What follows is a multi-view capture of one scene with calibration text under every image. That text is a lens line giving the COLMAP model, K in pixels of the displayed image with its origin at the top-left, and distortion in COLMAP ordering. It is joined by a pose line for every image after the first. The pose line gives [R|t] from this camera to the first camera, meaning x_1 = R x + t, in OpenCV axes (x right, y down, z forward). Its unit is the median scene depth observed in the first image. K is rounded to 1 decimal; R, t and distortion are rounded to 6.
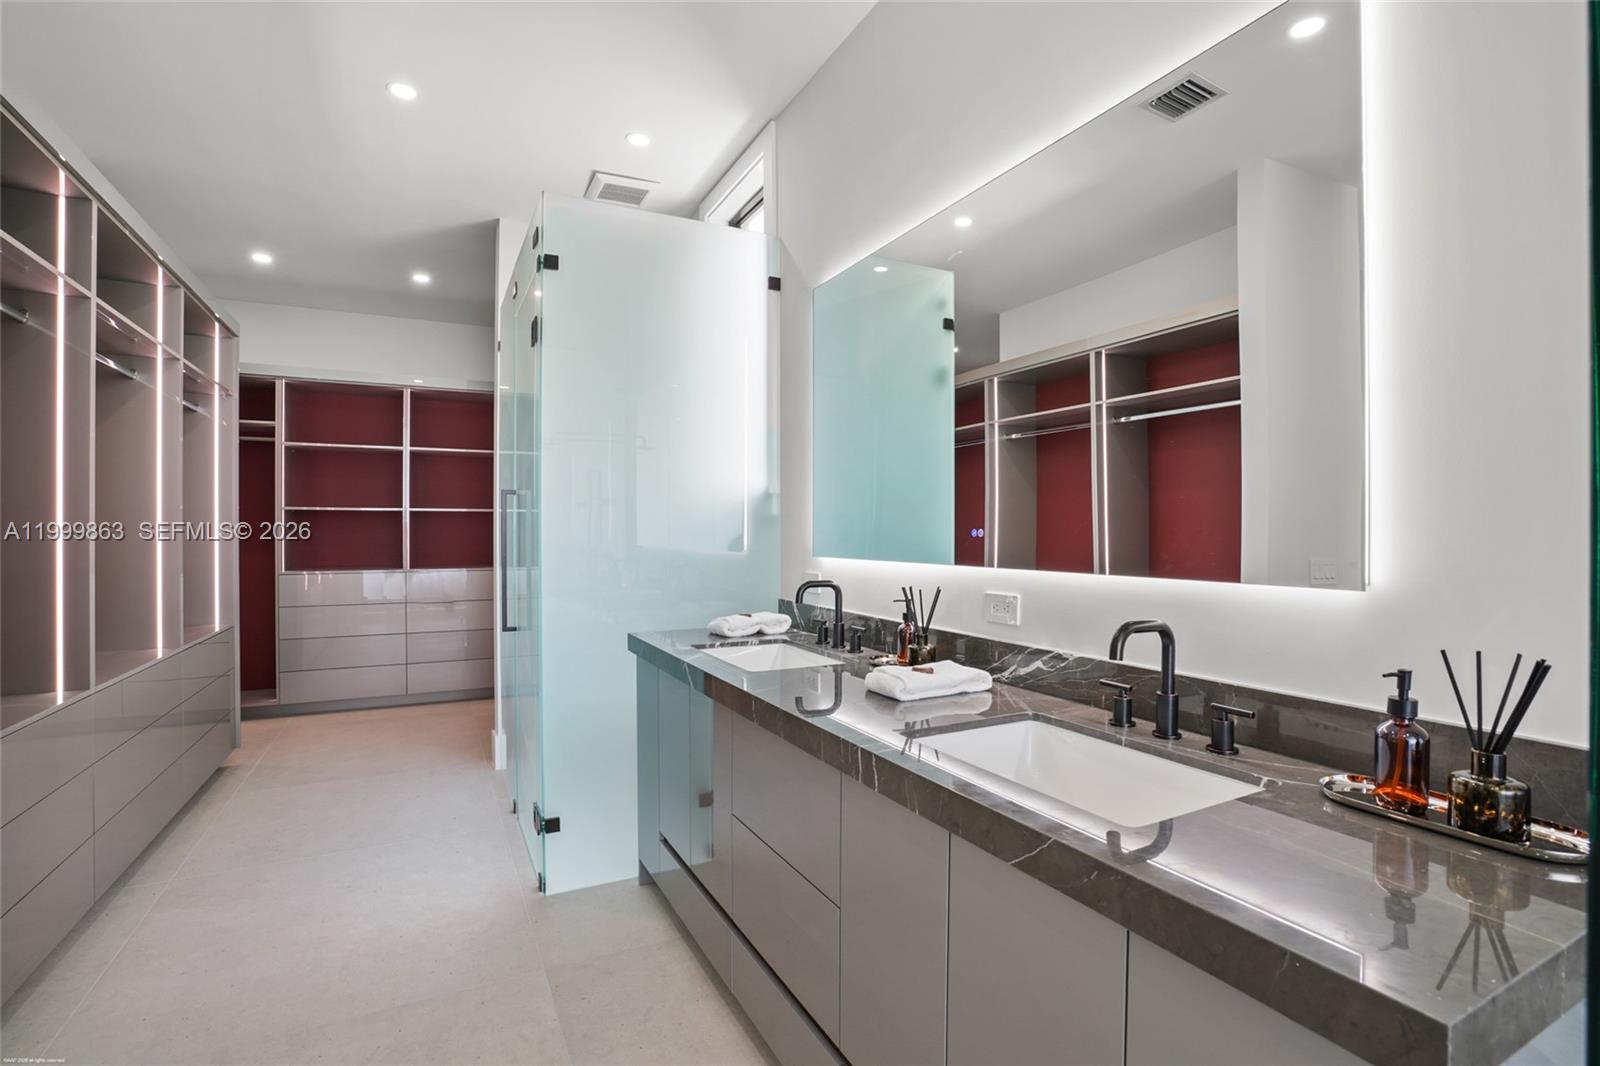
lens RADIAL K [[749.2, 0, 777.7], [0, 749.2, 520.6], [0, 0, 1]] dist [-0.058222, 0.018263]
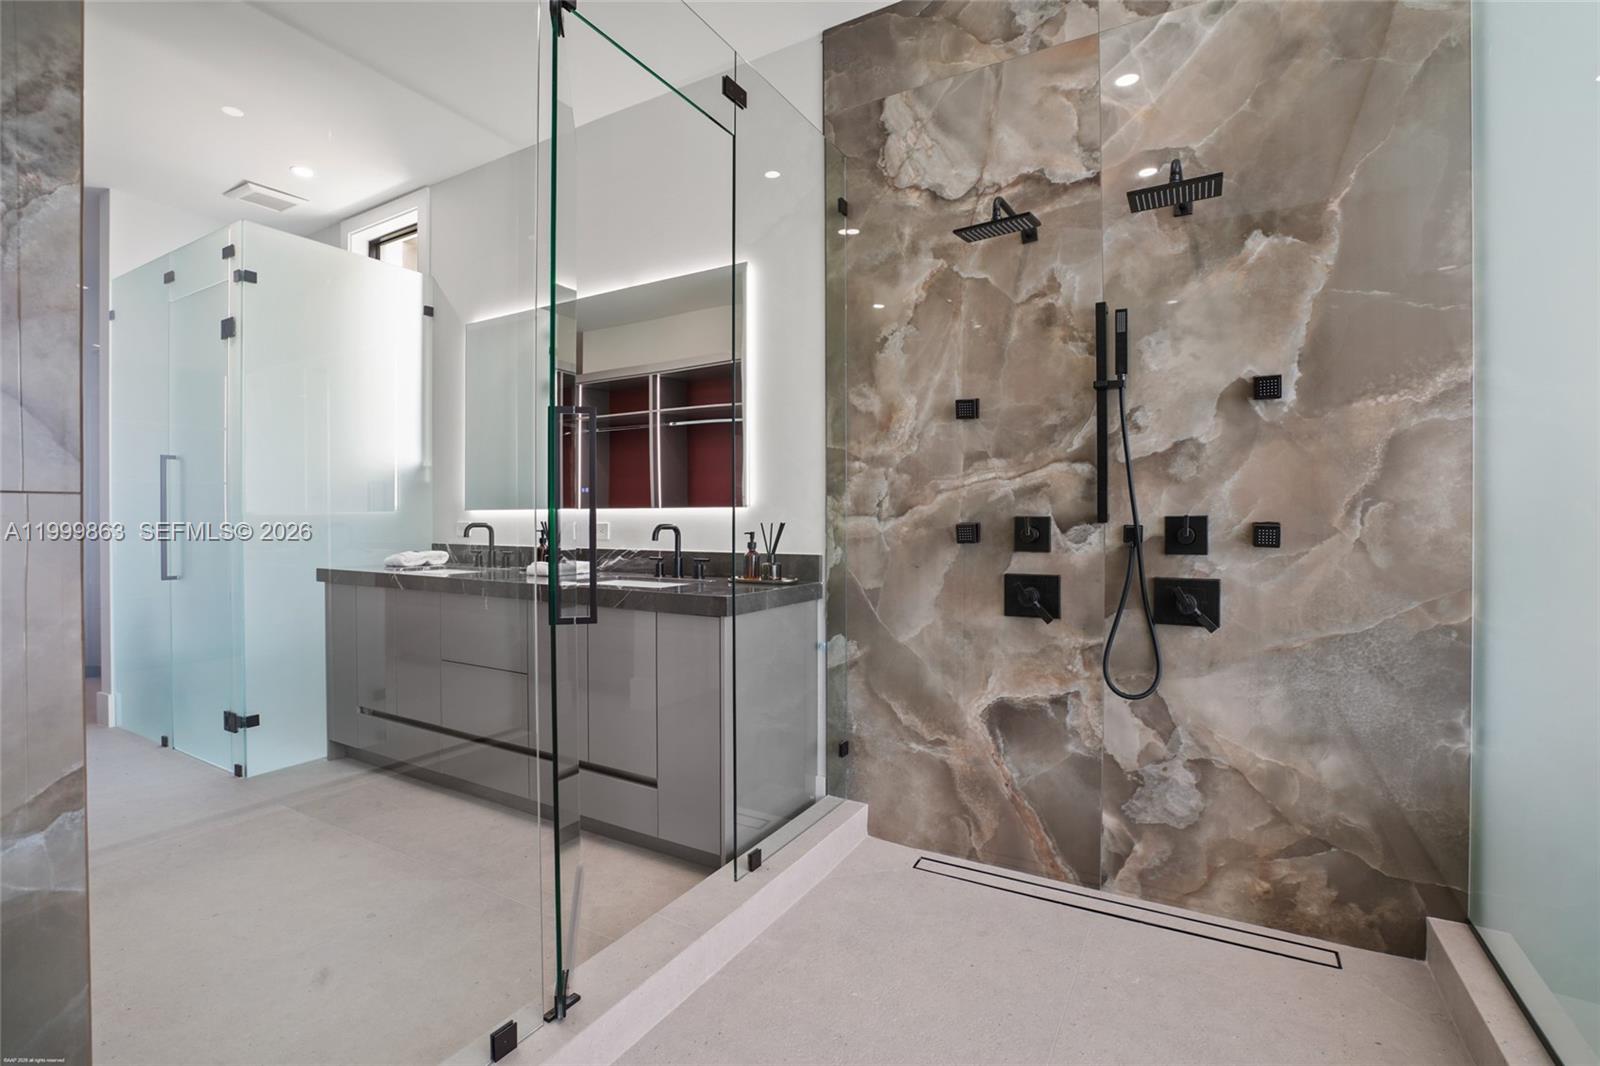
lens RADIAL K [[749.2, 0, 799.3], [0, 749.2, 522.9], [0, 0, 1]] dist [-0.058222, 0.018263]
pose [[0.828309, -0.003621, 0.560260, -0.195779], [-0.006083, 0.999862, 0.015456, 0.041156], [-0.560239, -0.016211, 0.828173, -0.487443]]
